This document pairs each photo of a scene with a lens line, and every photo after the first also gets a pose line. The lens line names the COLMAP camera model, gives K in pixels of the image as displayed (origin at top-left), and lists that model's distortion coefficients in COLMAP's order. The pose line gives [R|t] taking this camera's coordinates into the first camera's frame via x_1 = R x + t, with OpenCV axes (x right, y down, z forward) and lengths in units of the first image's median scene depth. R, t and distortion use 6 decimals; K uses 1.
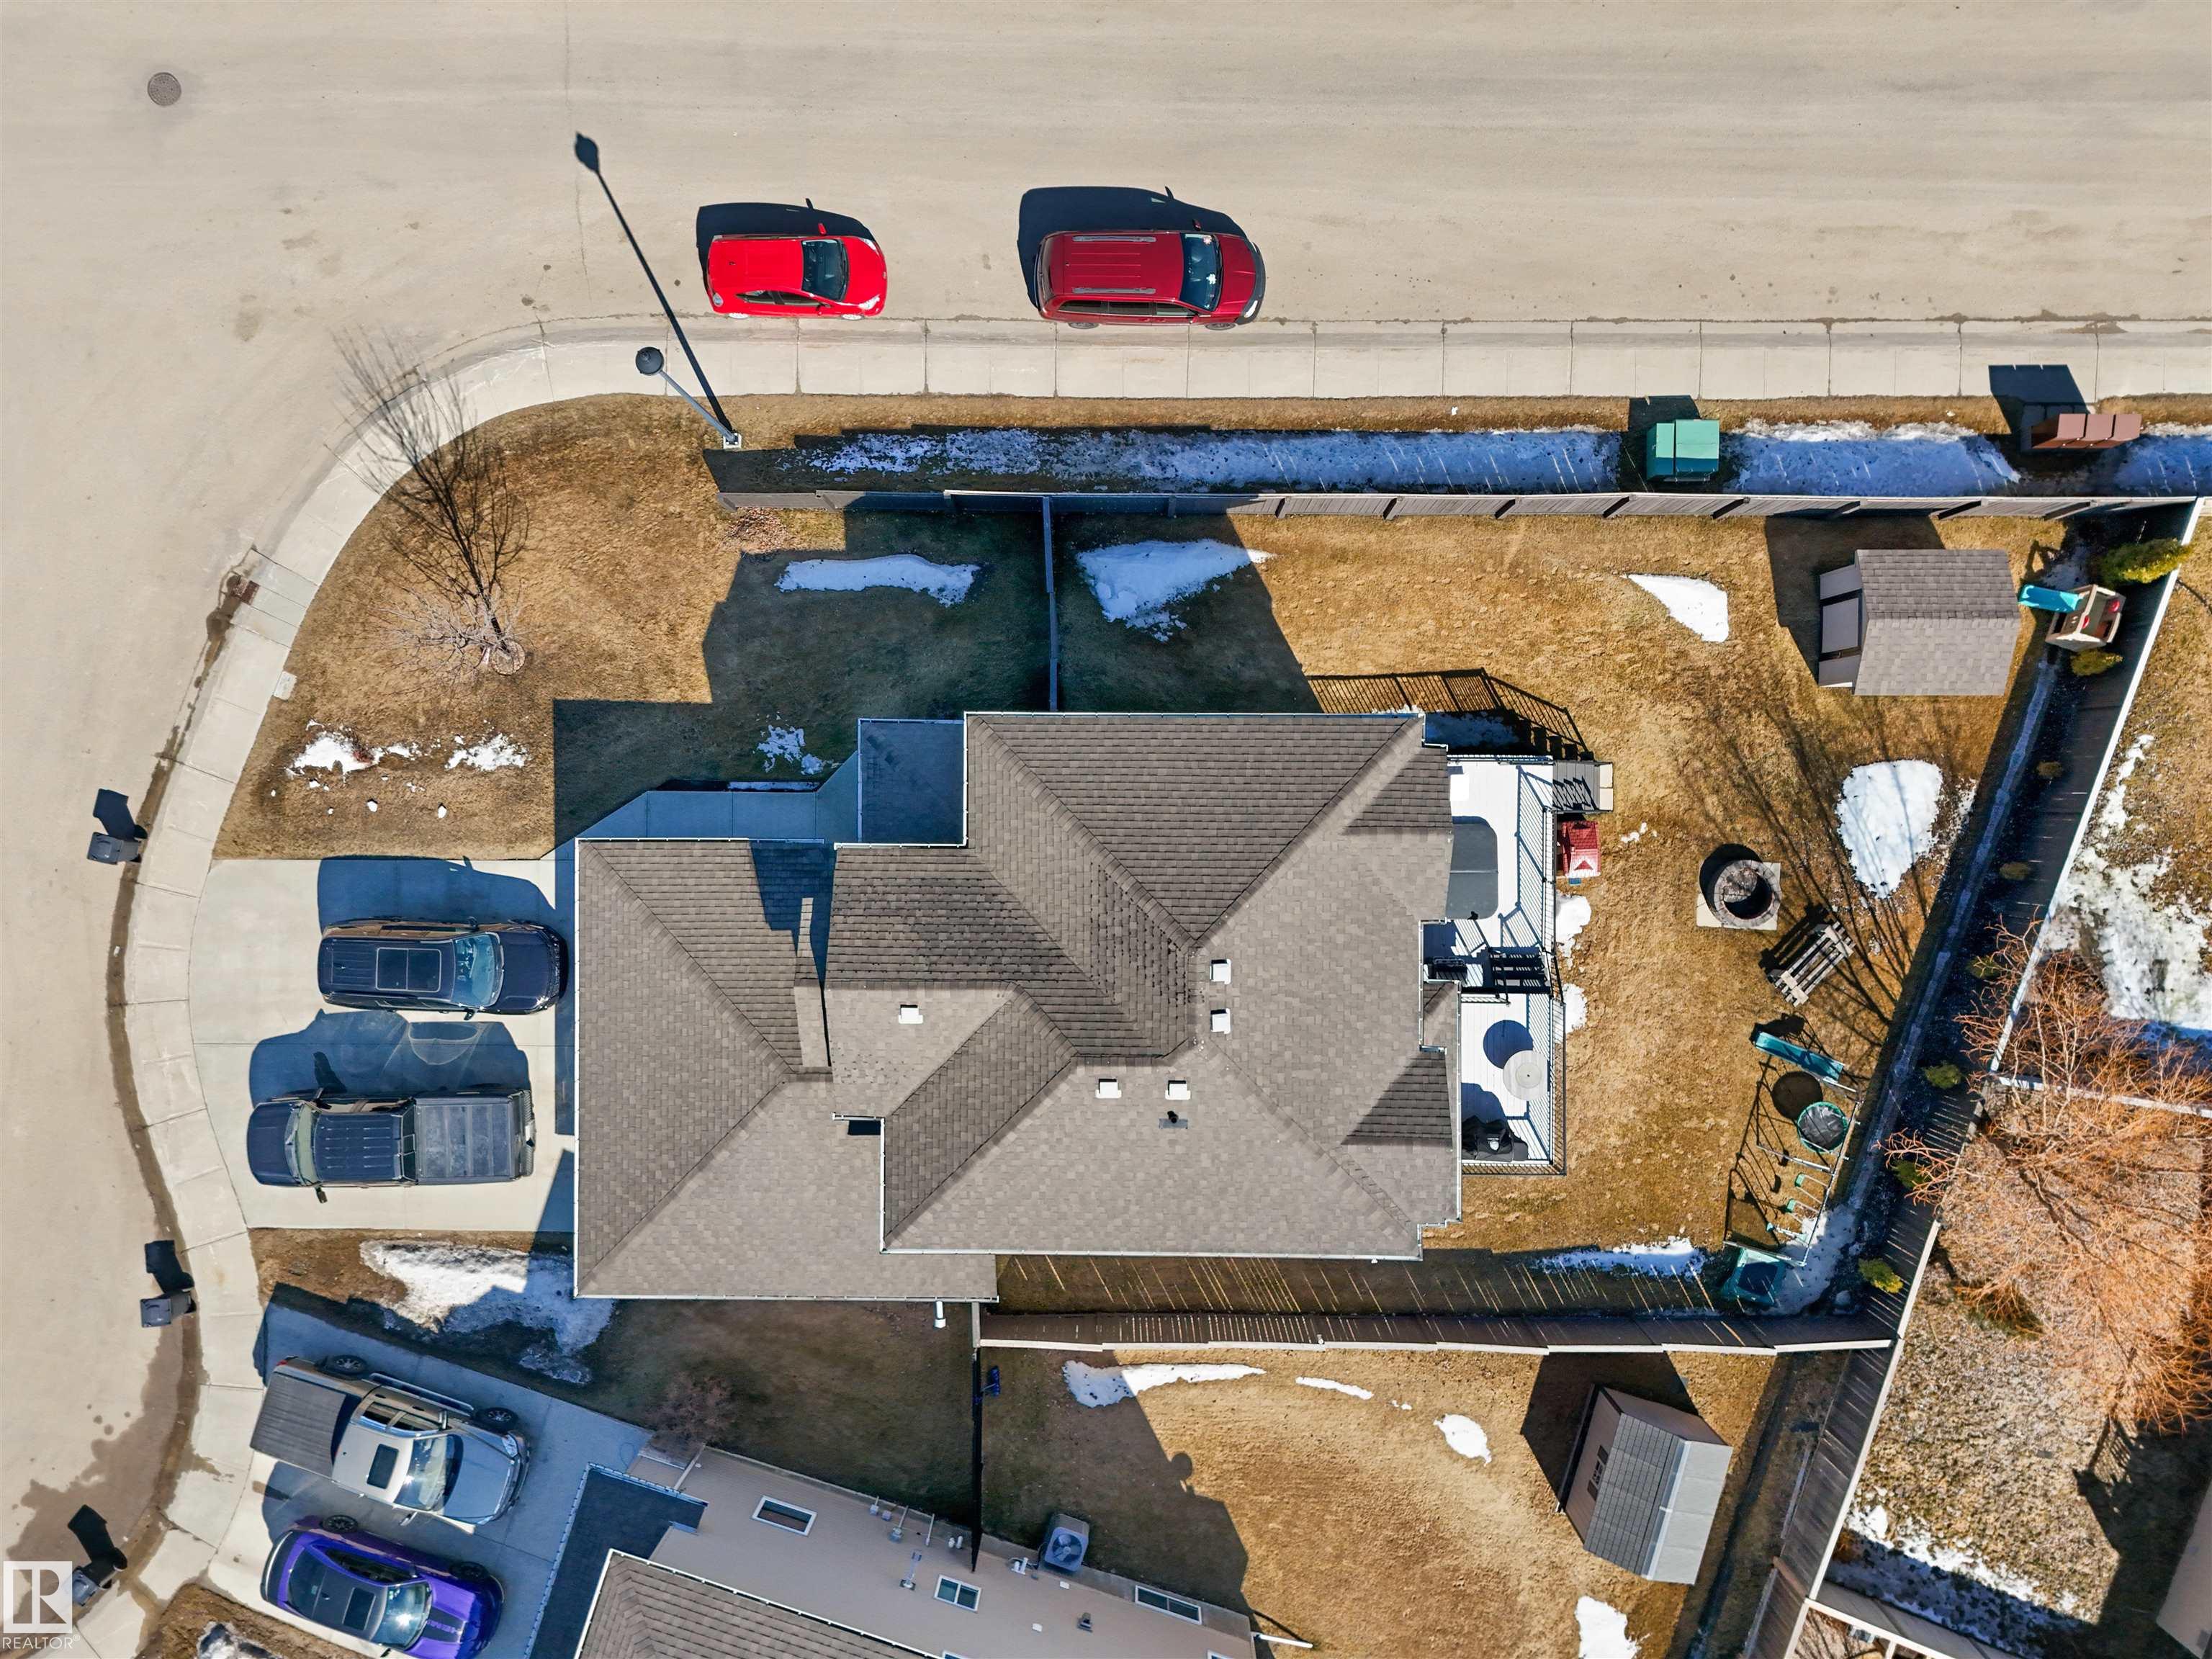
lens RADIAL K [[1625.7, 0, 1109.5], [0, 1625.7, 821.8], [0, 0, 1]] dist [0.083702, -0.097475]
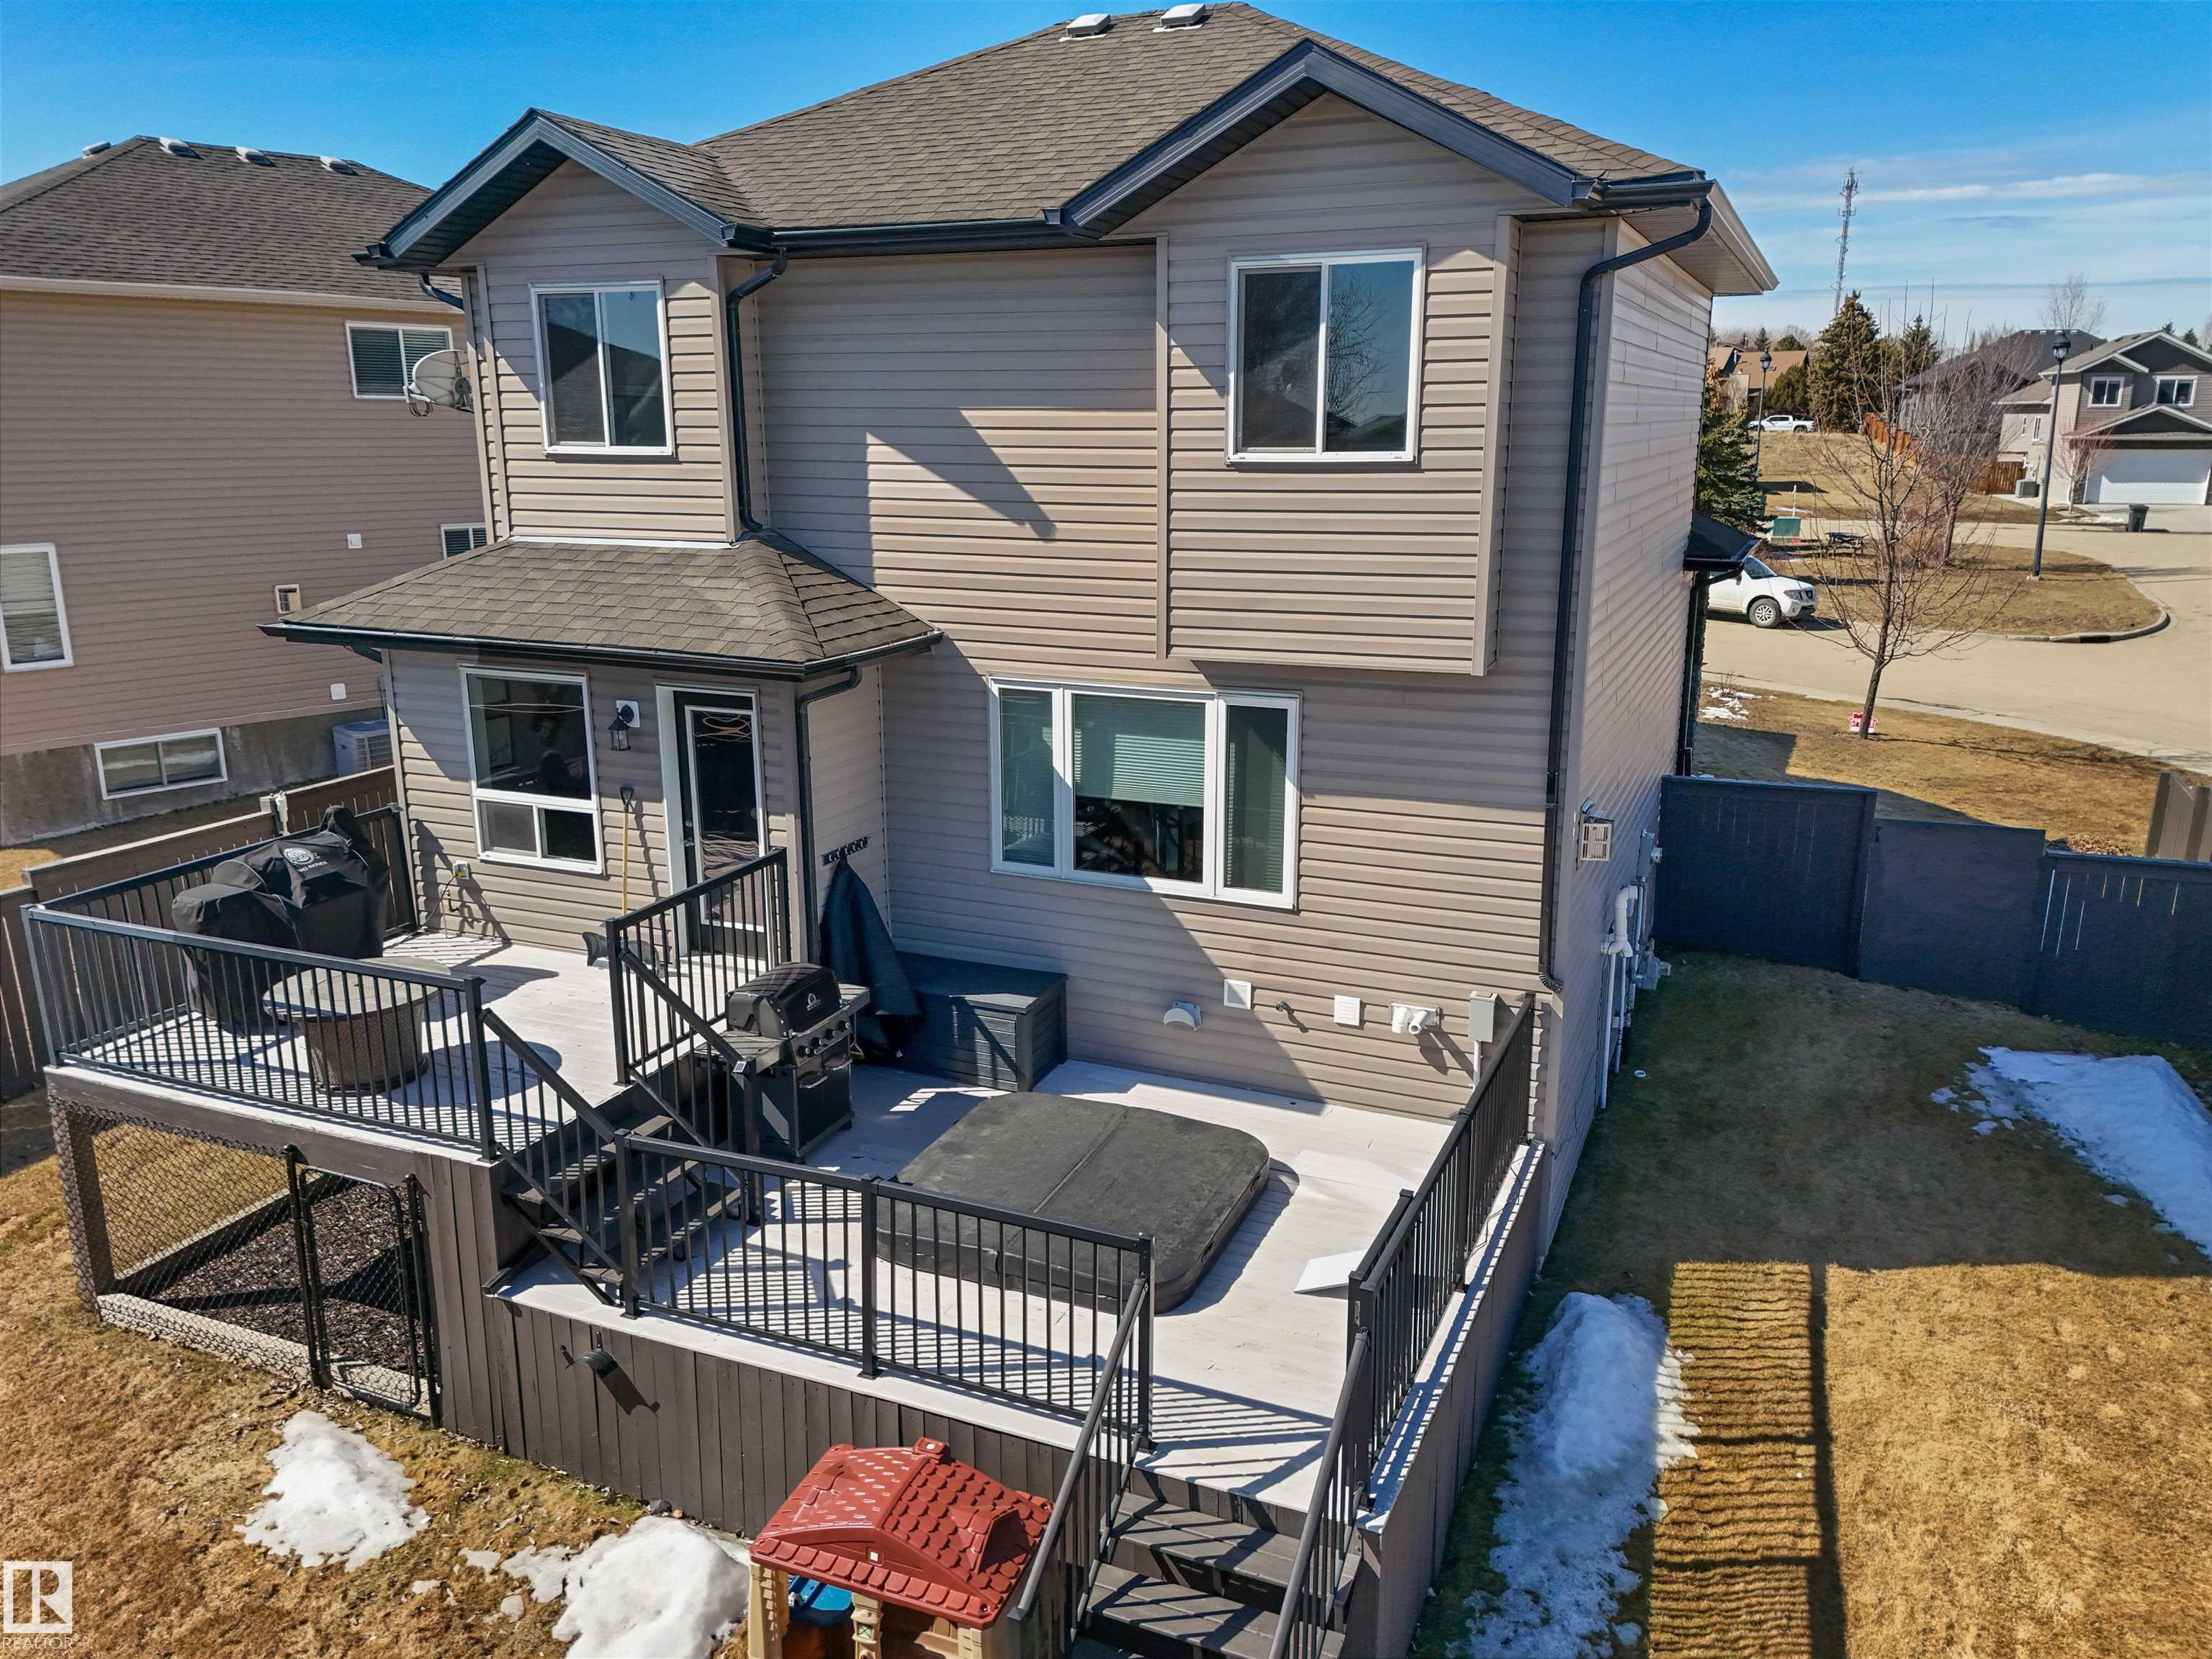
lens RADIAL K [[1625.7, 0, 1109.5], [0, 1625.7, 821.8], [0, 0, 1]] dist [0.083702, -0.097475]
pose [[-0.394784, 0.240983, -0.886607, 0.428263], [-0.918765, -0.107742, 0.379818, -0.074309], [-0.003995, 0.964530, 0.263942, 0.831801]]
